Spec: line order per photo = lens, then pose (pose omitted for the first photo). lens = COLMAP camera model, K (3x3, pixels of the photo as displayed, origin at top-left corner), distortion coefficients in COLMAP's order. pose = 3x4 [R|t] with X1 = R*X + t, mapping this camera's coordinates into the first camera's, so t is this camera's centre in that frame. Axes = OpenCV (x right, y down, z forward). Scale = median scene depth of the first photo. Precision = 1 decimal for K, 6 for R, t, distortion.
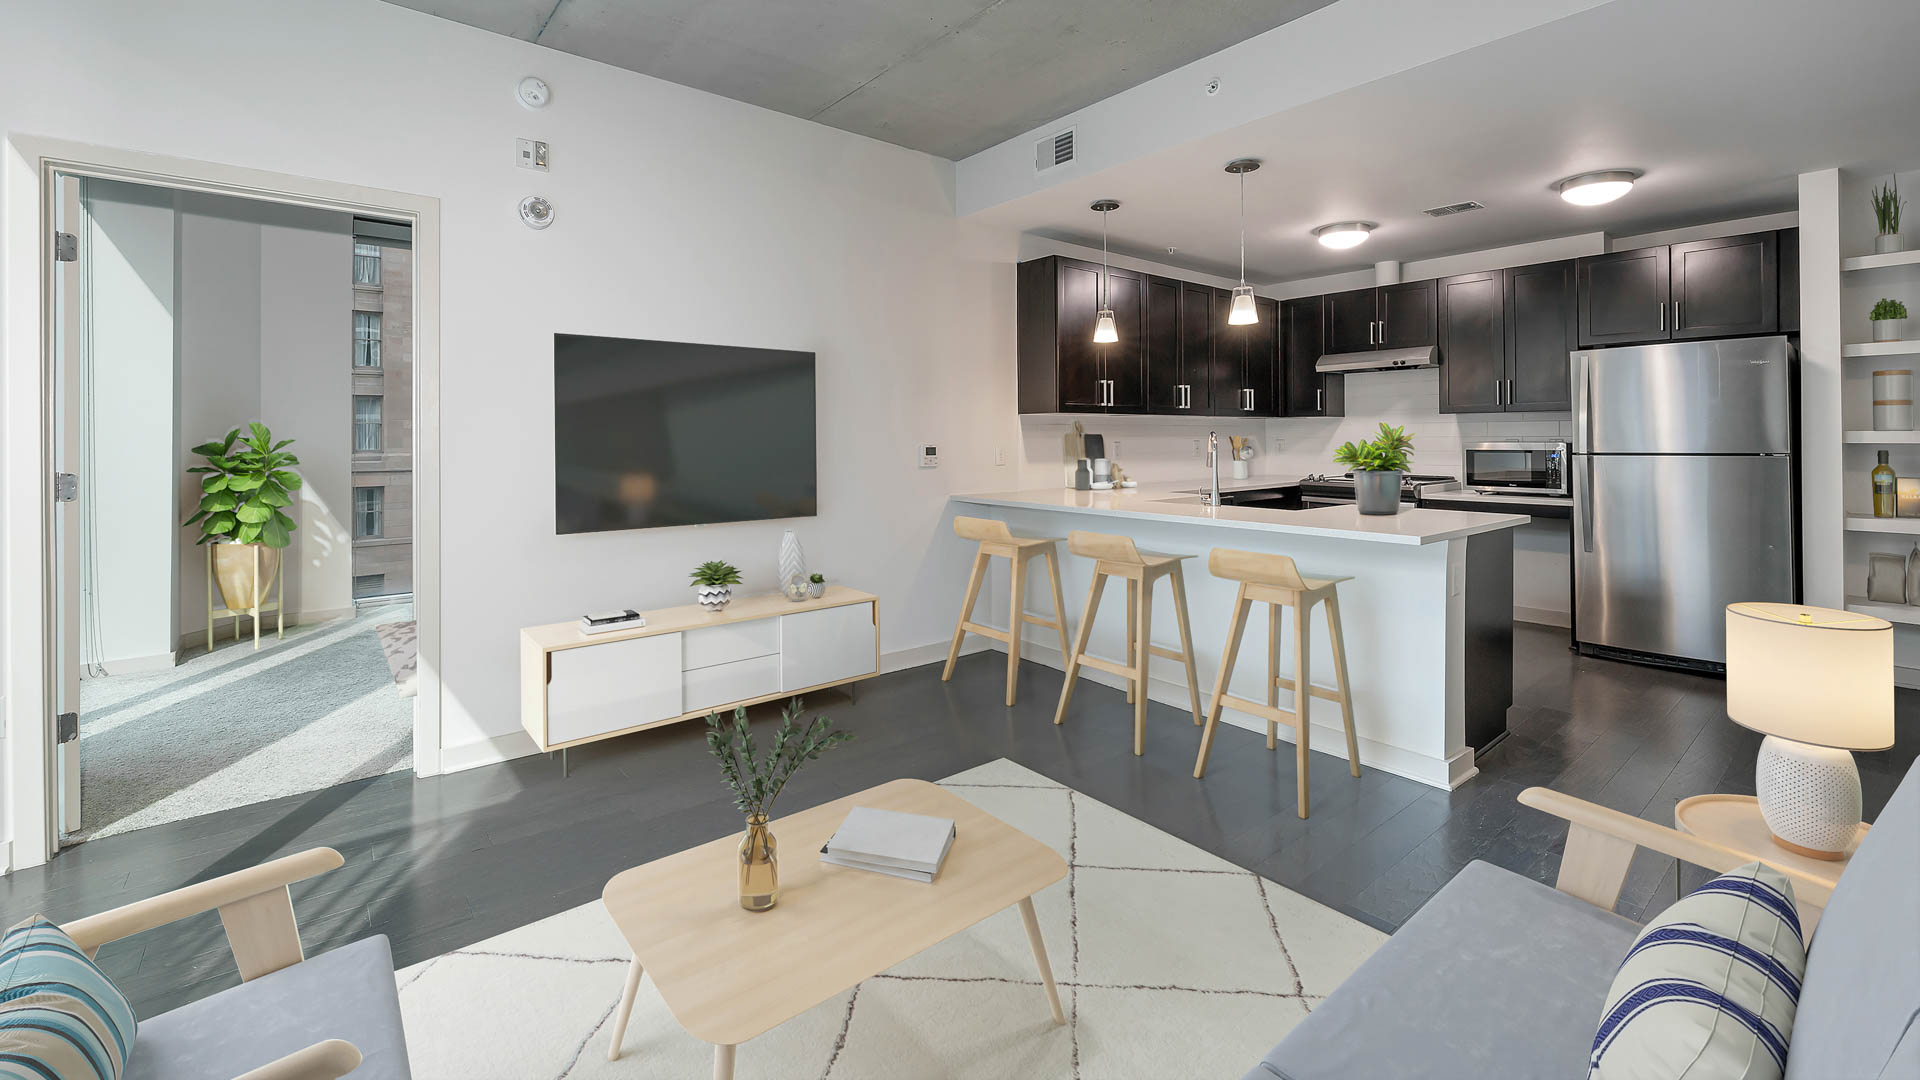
lens RADIAL K [[799.0, 0, 958.7], [0, 799.0, 513.8], [0, 0, 1]] dist [0.000352, 0.000095]
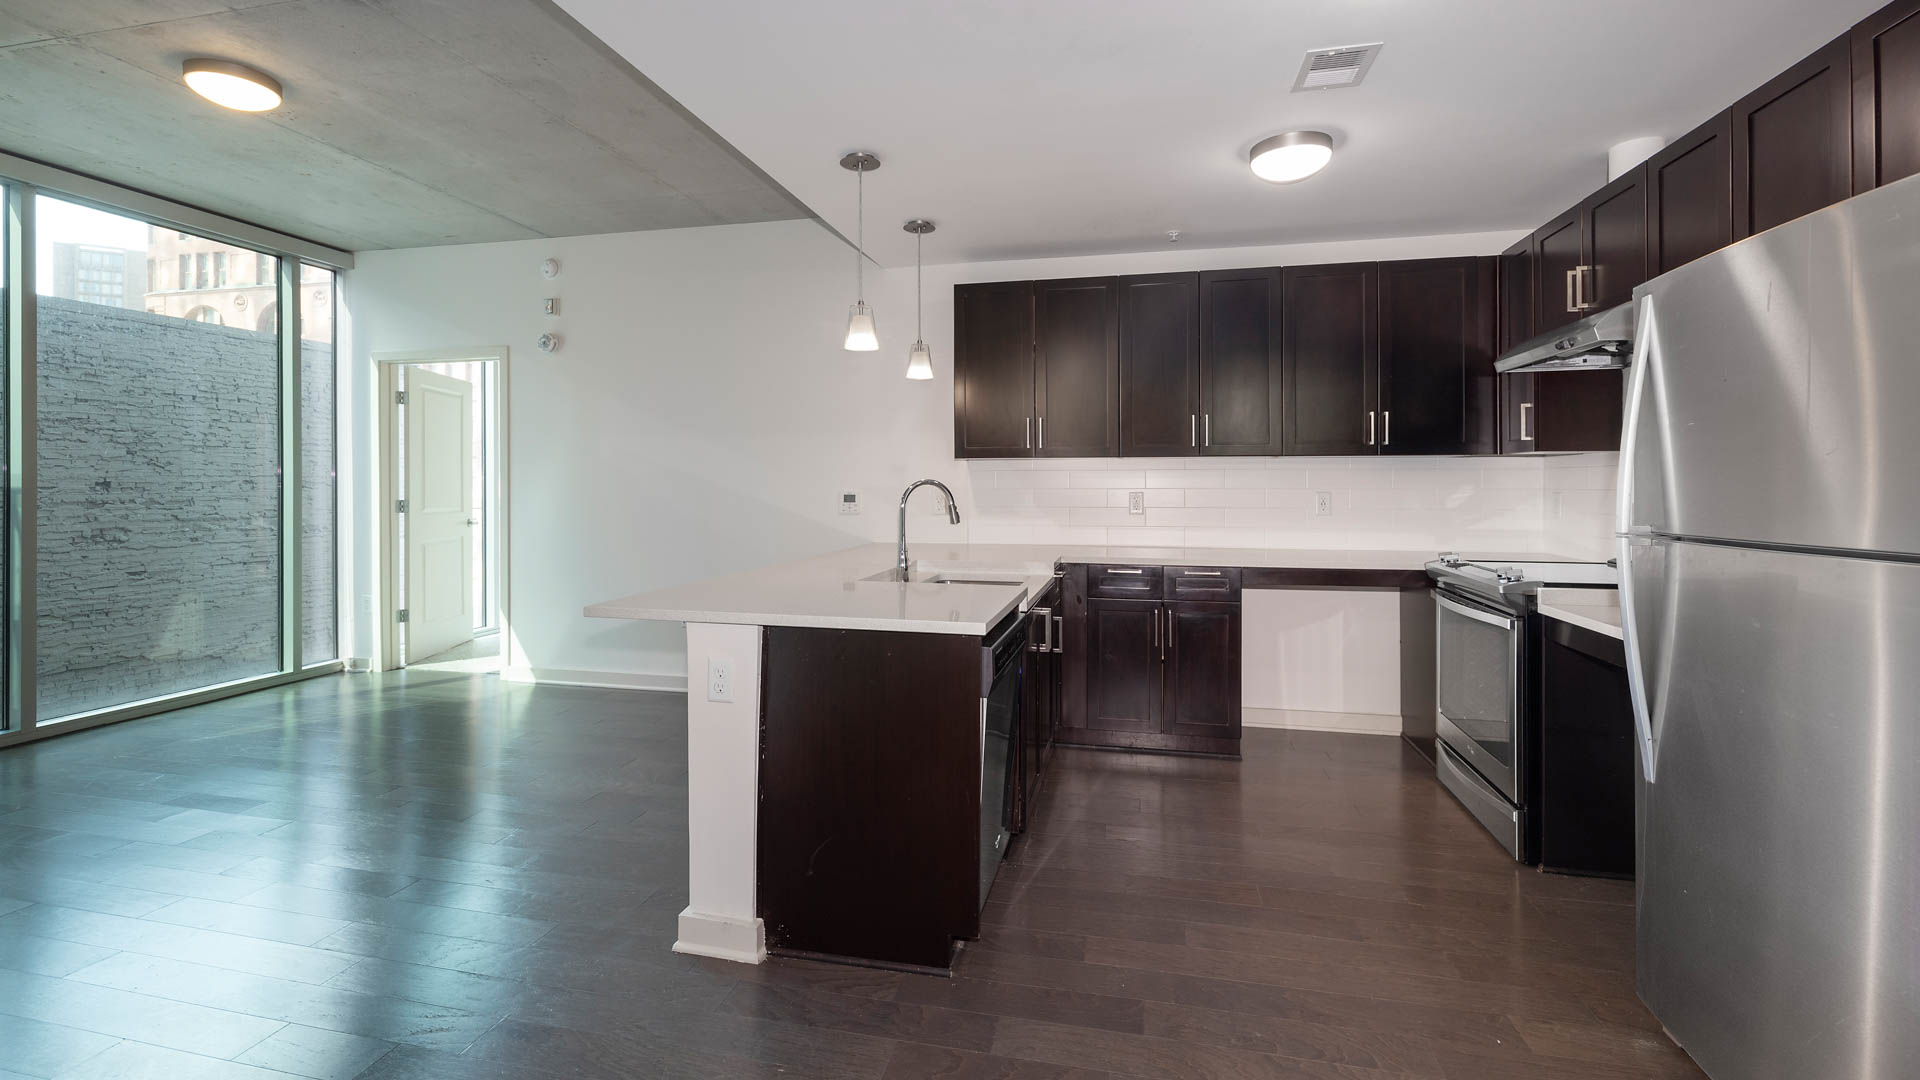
lens RADIAL K [[799.0, 0, 958.7], [0, 799.0, 513.8], [0, 0, 1]] dist [0.000352, 0.000095]
pose [[0.613209, 0.031817, -0.789280, 0.918668], [-0.080707, 0.996483, -0.022534, -0.051456], [0.785787, 0.077518, 0.613620, 0.517937]]
